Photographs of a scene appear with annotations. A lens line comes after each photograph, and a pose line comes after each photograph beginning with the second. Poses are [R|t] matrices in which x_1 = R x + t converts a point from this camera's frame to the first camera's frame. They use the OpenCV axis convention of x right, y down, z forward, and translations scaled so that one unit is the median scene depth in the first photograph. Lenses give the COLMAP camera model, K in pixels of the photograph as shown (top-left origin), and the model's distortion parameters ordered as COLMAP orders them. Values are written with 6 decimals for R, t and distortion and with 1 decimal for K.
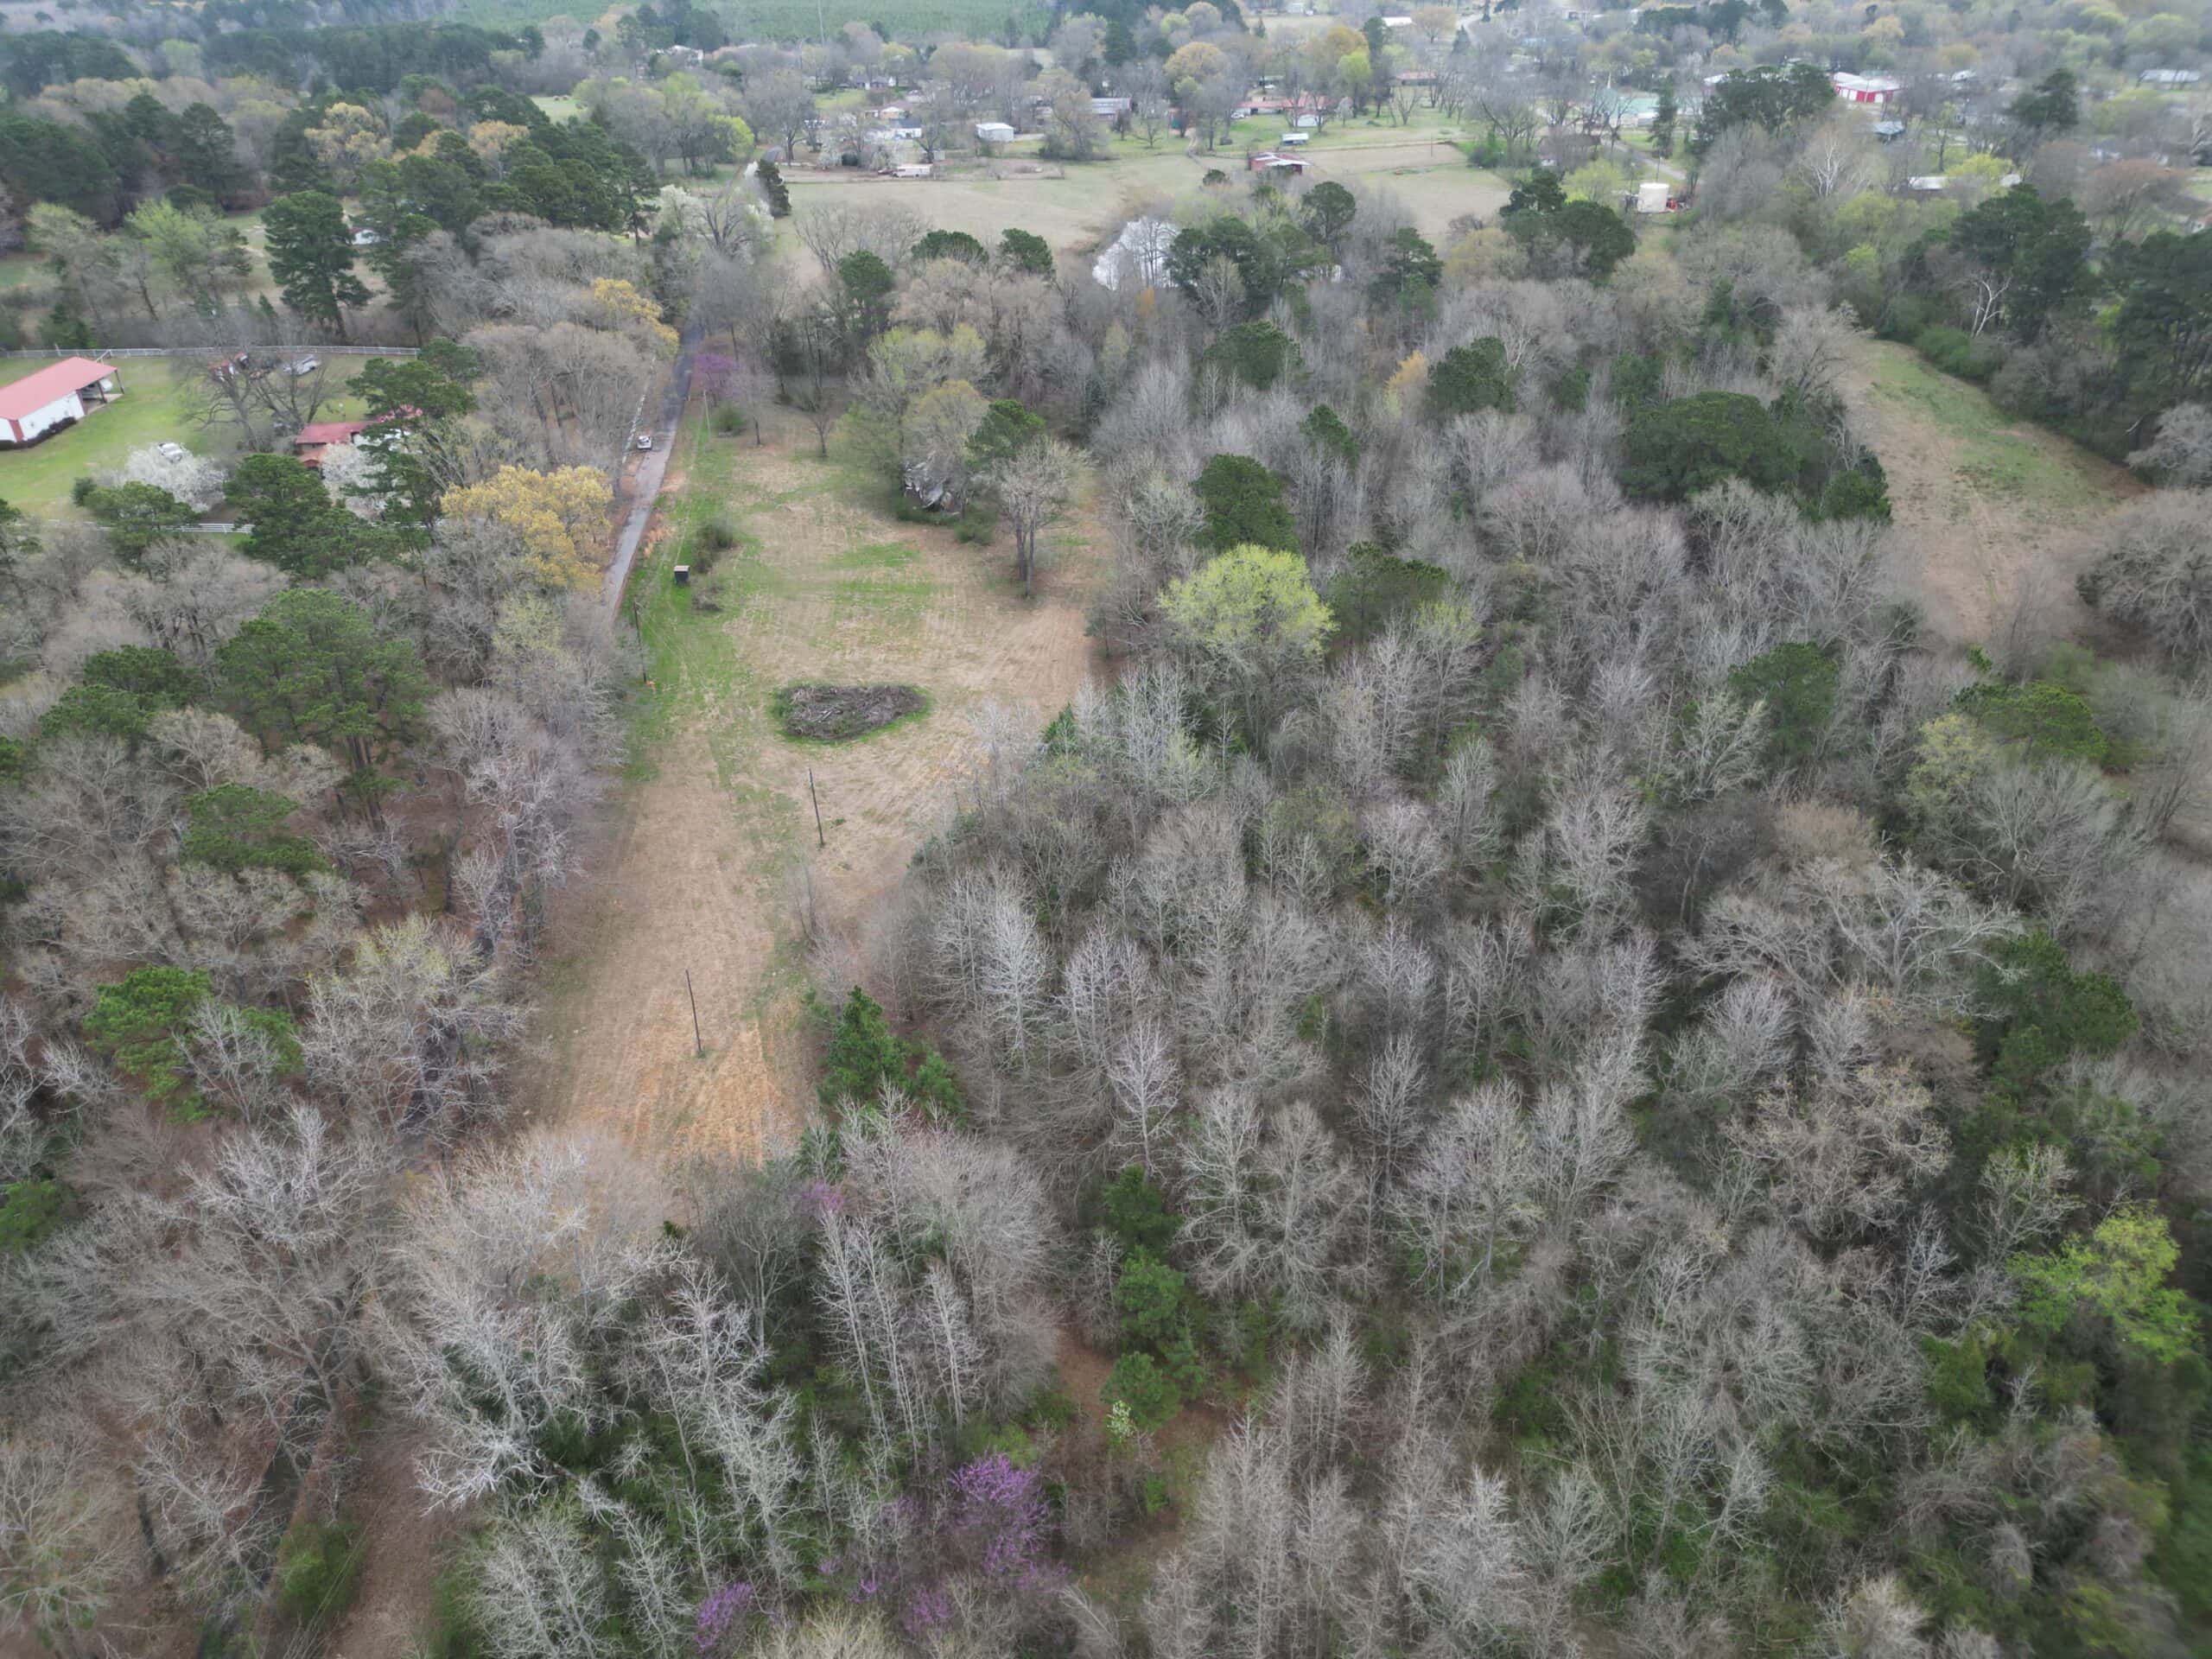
lens RADIAL K [[1584.6, 0, 1112.5], [0, 1584.6, 829.8], [0, 0, 1]] dist [0.068104, -0.059166]
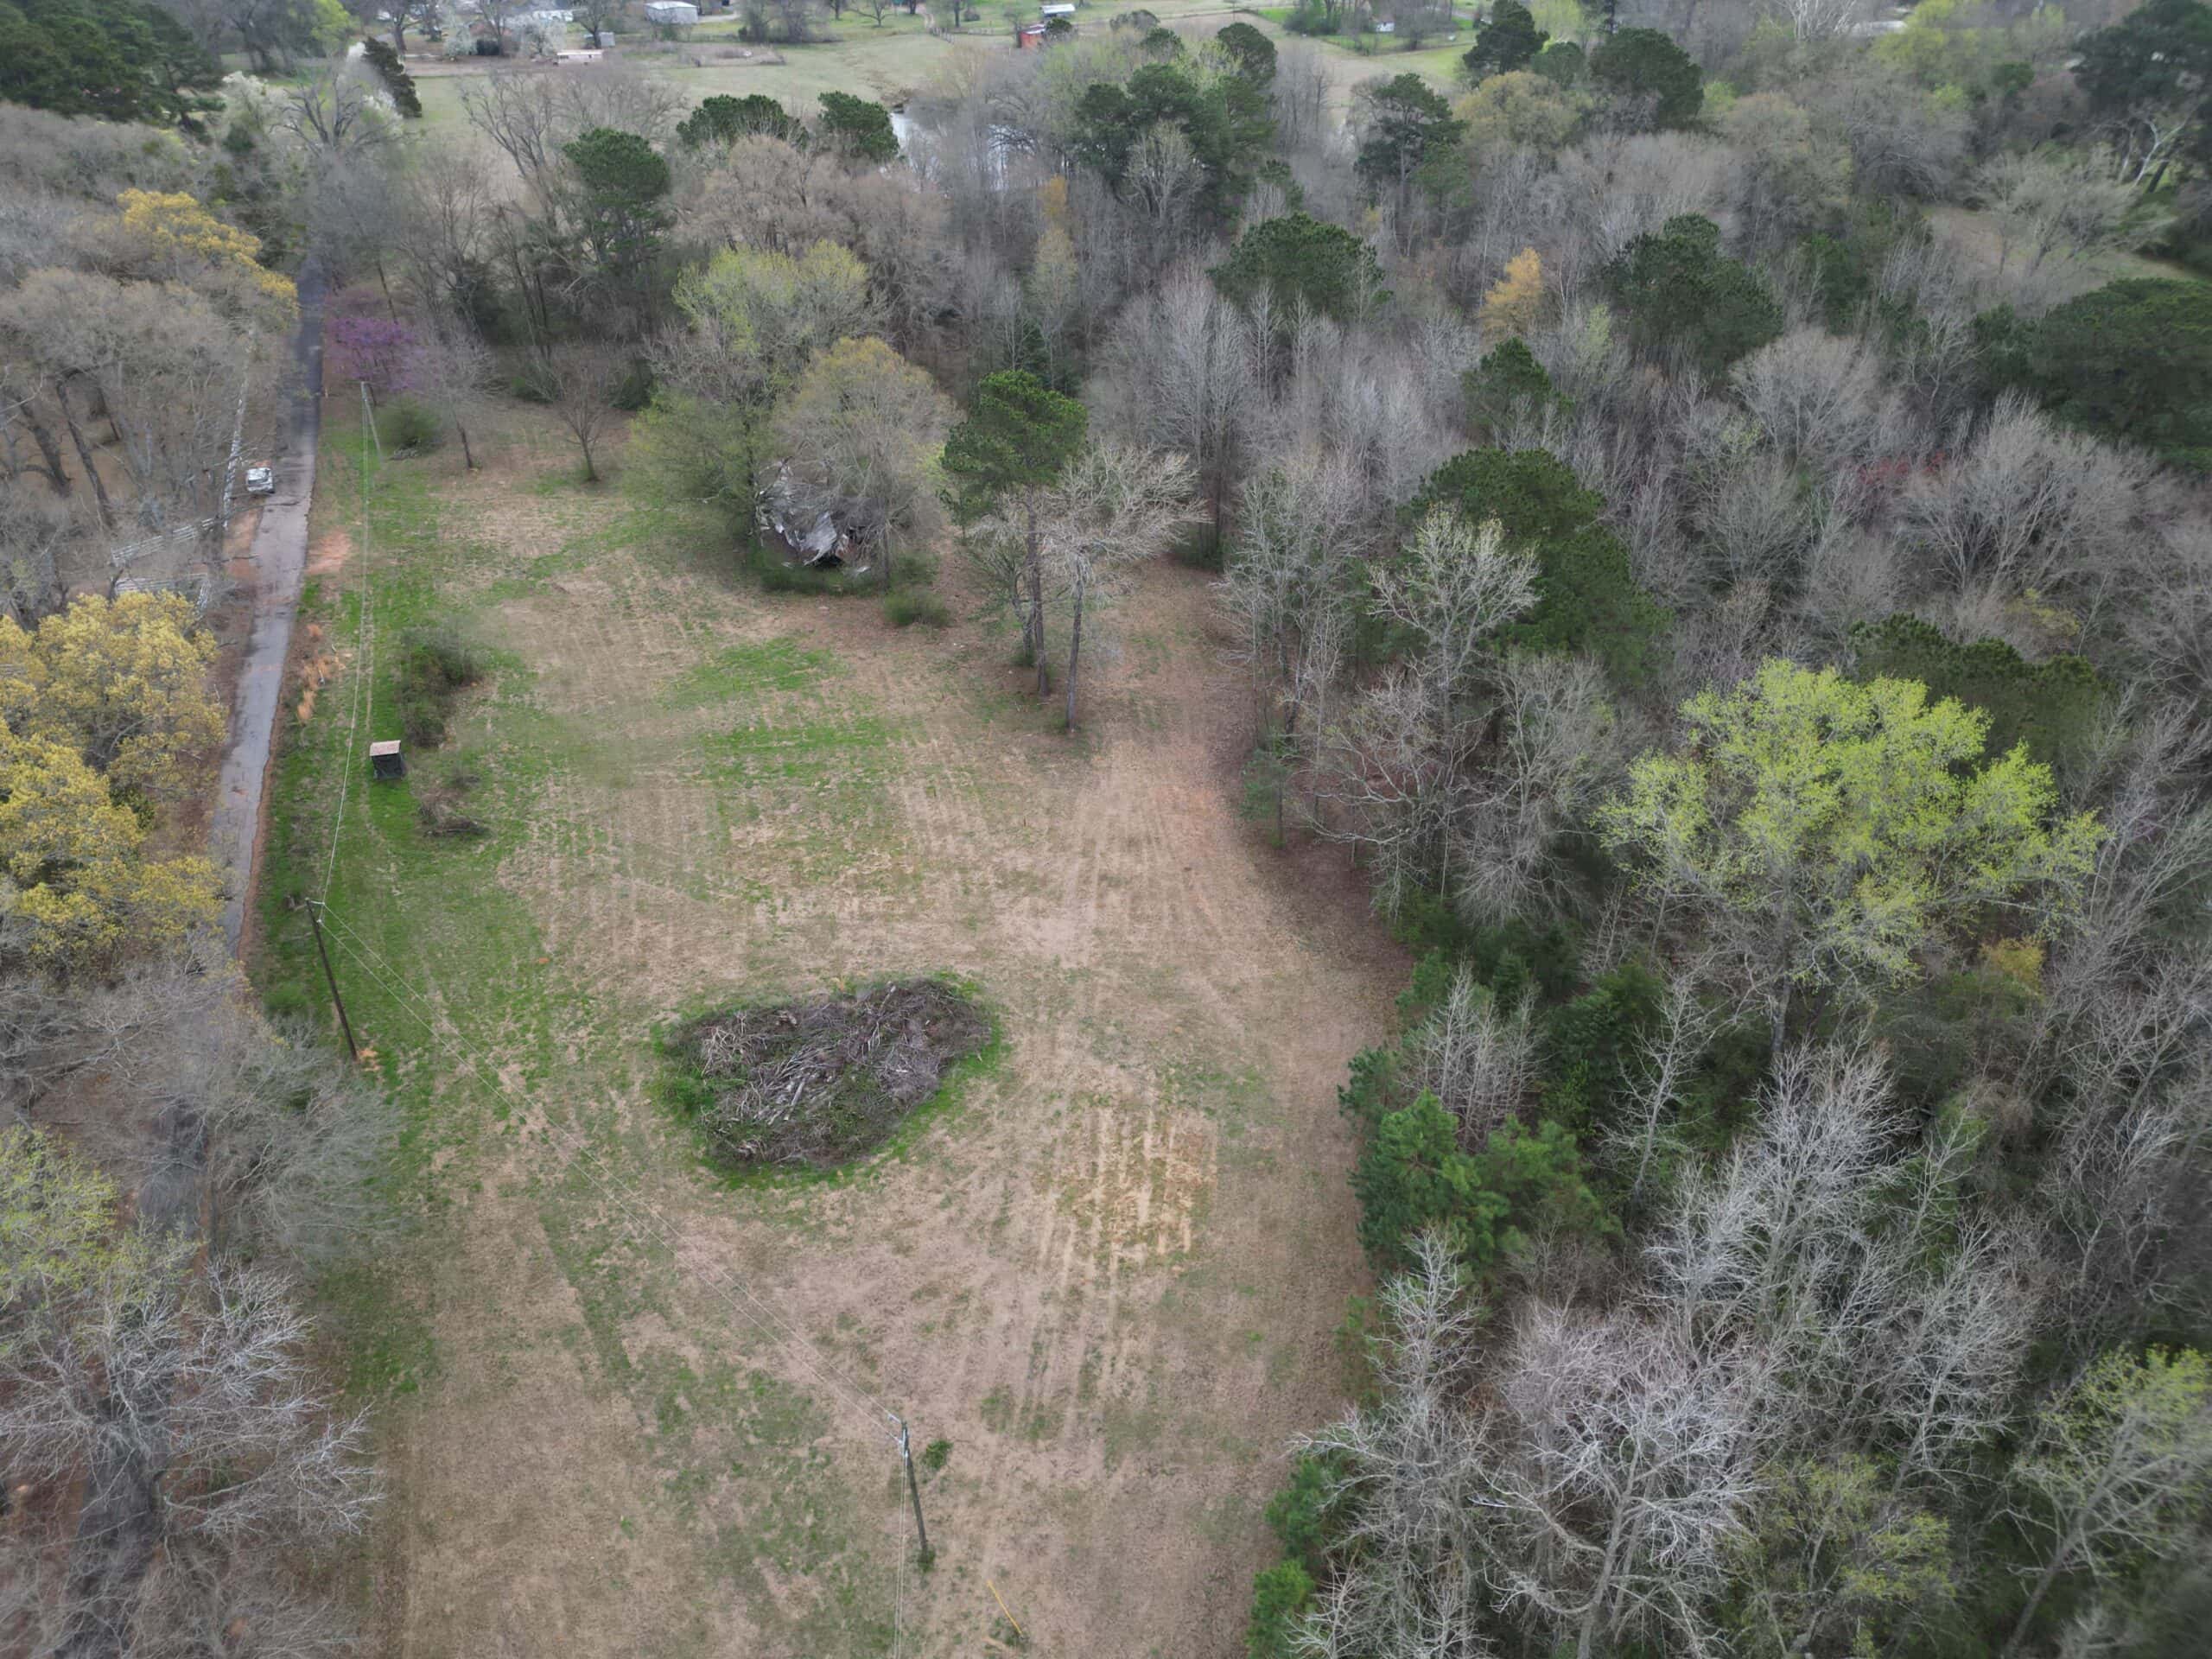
lens RADIAL K [[1584.6, 0, 1112.5], [0, 1584.6, 829.8], [0, 0, 1]] dist [0.068104, -0.059166]
pose [[0.975684, -0.118100, 0.184644, -0.113777], [0.111356, 0.992691, 0.046513, -0.108270], [-0.188788, -0.024821, 0.981704, 0.366972]]
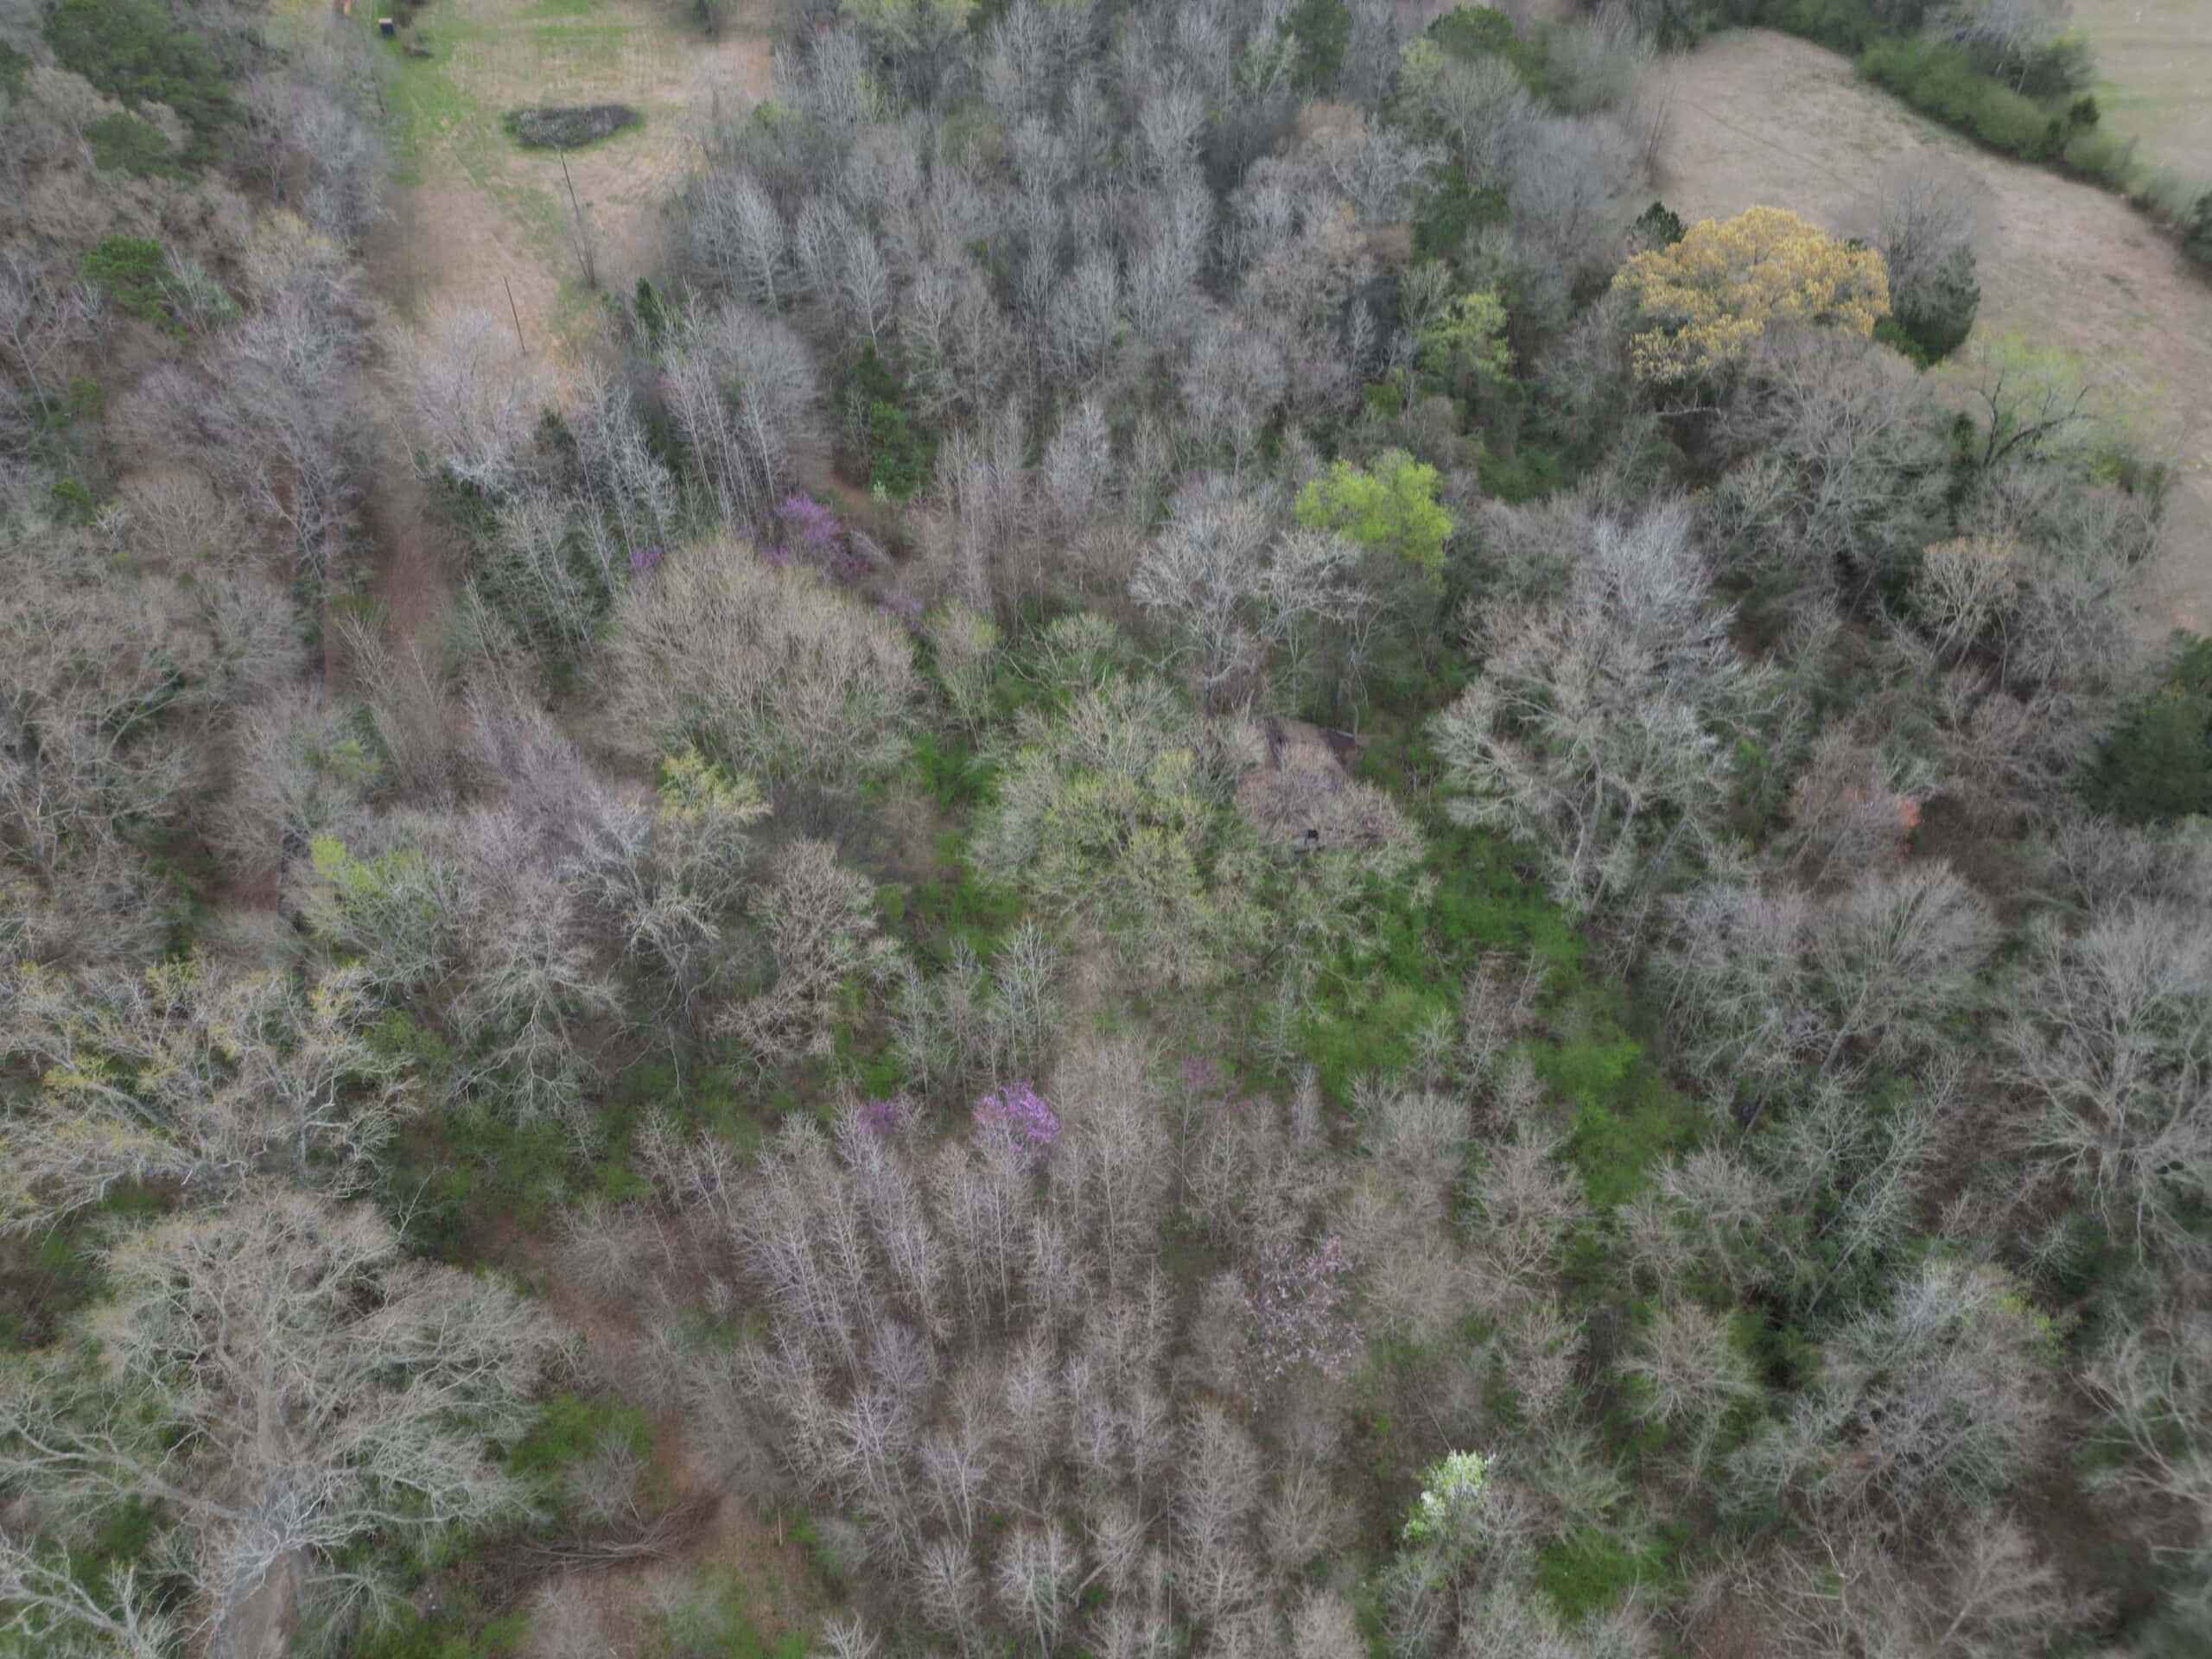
lens RADIAL K [[1563.9, 0, 1104.8], [0, 1563.9, 873.0], [0, 0, 1]] dist [0.038282, -0.025960]
pose [[0.979953, -0.127712, 0.152910, -0.021427], [0.084988, 0.962149, 0.258933, 0.127795], [-0.180191, -0.240747, 0.953715, -0.212643]]
